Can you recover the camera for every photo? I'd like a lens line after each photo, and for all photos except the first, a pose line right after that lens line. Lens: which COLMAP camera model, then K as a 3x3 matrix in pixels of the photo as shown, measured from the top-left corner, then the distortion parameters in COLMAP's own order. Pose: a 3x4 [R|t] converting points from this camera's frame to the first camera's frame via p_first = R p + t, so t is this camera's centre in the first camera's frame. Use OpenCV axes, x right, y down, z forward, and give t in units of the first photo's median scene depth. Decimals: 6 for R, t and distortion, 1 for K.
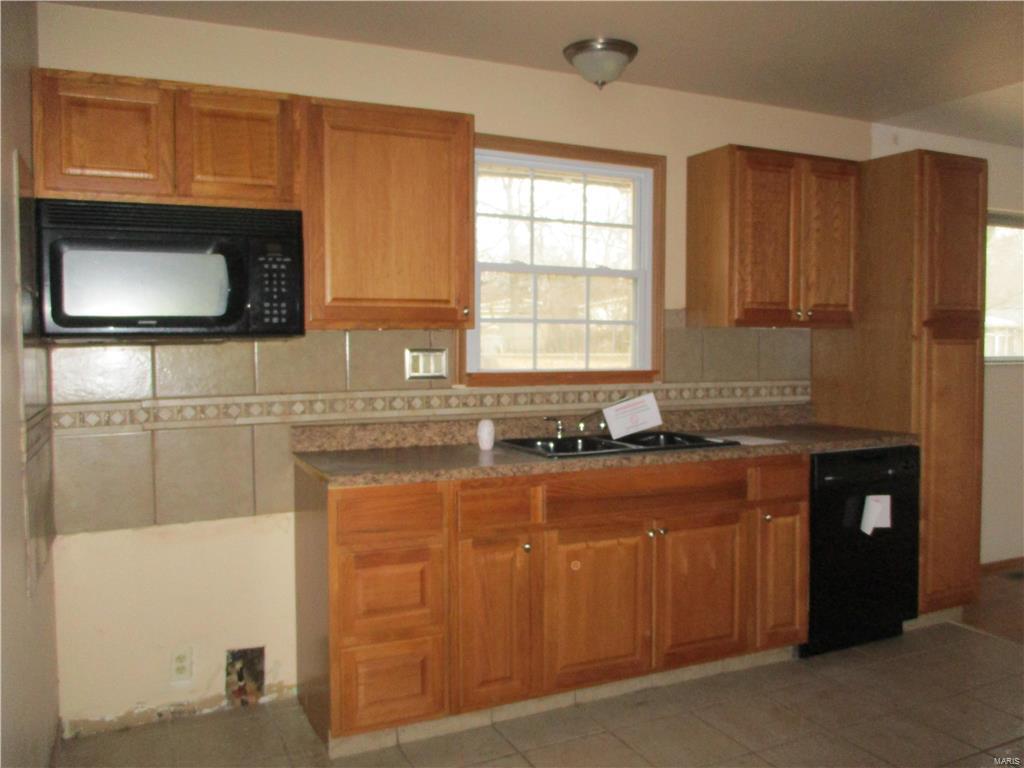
lens RADIAL K [[795.5, 0, 512.0], [0, 795.5, 384.0], [0, 0, 1]] dist [-0.003283, -0.001883]
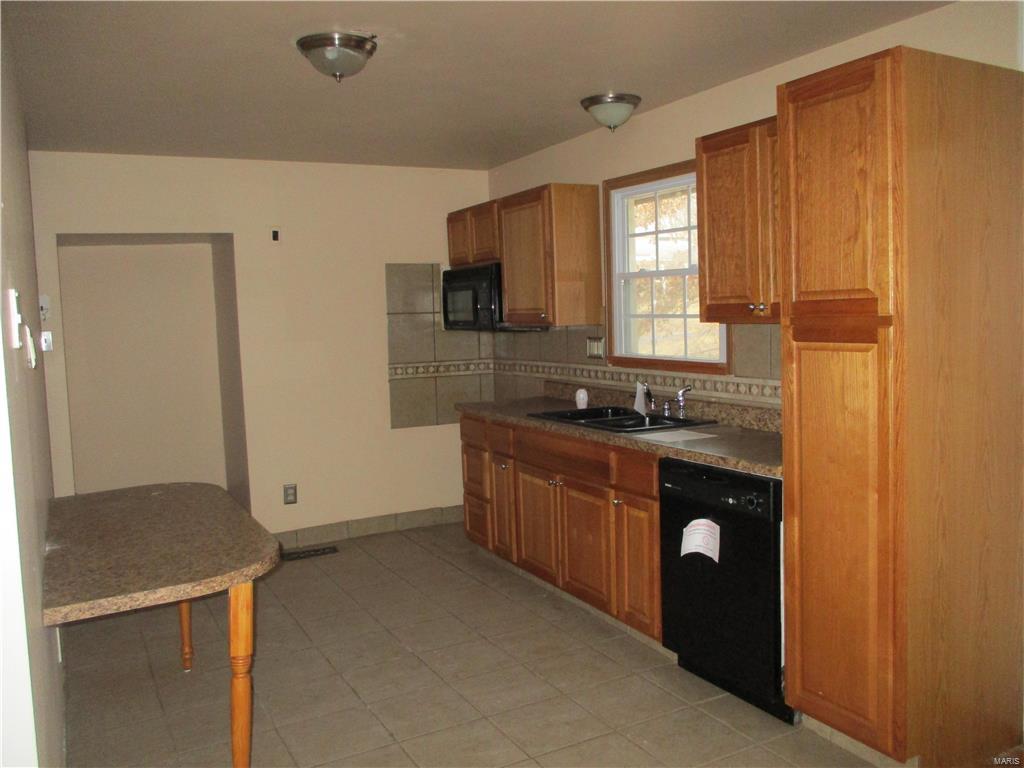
lens RADIAL K [[852.4, 0, 513.1], [0, 852.4, 352.6], [0, 0, 1]] dist [-0.011536, -0.013687]
pose [[0.014665, 0.016947, -0.999749, 1.329664], [-0.081741, 0.996530, 0.015693, -0.026518], [0.996546, 0.081491, 0.016000, 0.759325]]
